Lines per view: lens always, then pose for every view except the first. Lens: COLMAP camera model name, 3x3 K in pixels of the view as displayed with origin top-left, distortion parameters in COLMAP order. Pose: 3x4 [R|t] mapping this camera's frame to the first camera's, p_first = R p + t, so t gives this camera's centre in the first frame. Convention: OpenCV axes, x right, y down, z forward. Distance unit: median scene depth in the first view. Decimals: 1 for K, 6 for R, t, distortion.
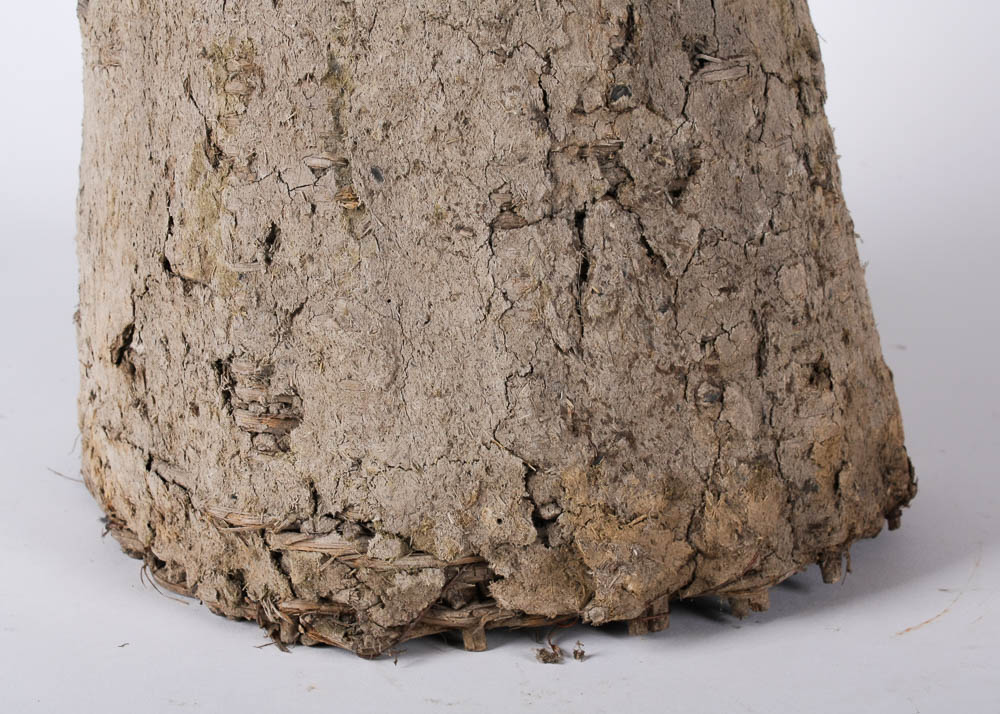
lens RADIAL K [[2151.4, 0, 500.0], [0, 2151.4, 357.0], [0, 0, 1]] dist [0.056740, -0.085817]
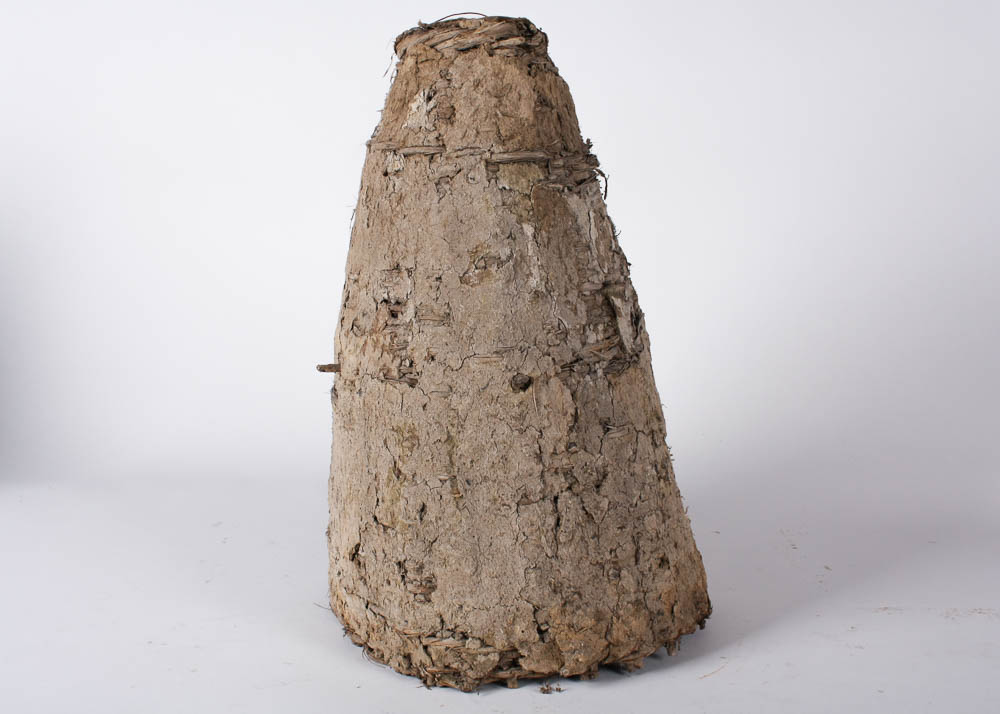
lens RADIAL K [[1459.8, 0, 500.0], [0, 1459.8, 357.0], [0, 0, 1]] dist [-0.028213, -0.020003]
pose [[0.999828, -0.012919, -0.013315, -0.000030], [0.011874, 0.997050, -0.075831, -0.096528], [0.014255, 0.075660, 0.997032, -0.563886]]
